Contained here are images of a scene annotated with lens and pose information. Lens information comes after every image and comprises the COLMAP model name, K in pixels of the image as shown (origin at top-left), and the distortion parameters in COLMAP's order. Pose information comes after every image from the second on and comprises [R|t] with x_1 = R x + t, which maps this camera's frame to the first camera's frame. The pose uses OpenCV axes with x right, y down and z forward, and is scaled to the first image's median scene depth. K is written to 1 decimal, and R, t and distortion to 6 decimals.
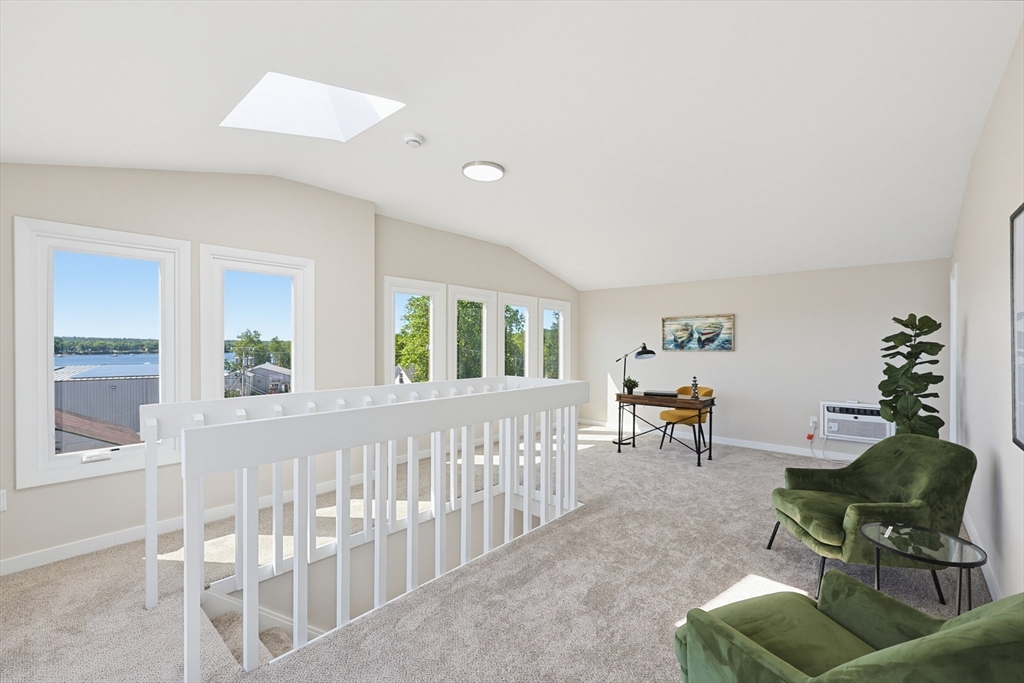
lens RADIAL K [[437.3, 0, 517.9], [0, 437.3, 345.1], [0, 0, 1]] dist [0.014338, -0.000066]
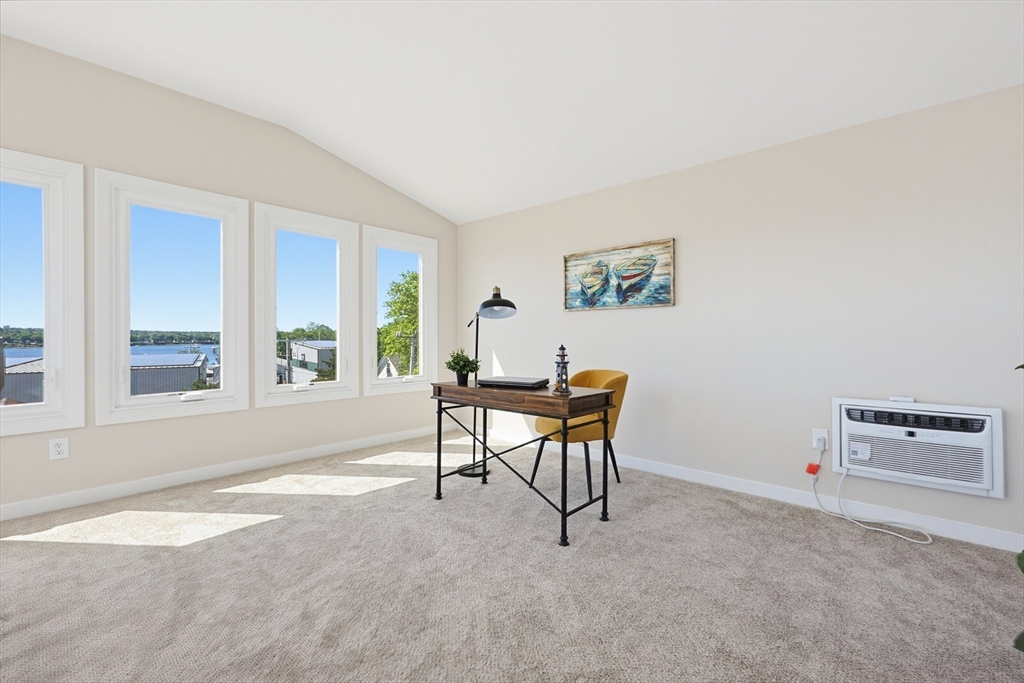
lens RADIAL K [[435.4, 0, 521.6], [0, 435.4, 331.9], [0, 0, 1]] dist [0.002660, 0.000067]
pose [[0.999909, -0.004027, -0.012865, 0.301984], [0.003903, 0.999946, -0.009611, 0.050386], [0.012903, 0.009560, 0.999871, 0.443907]]
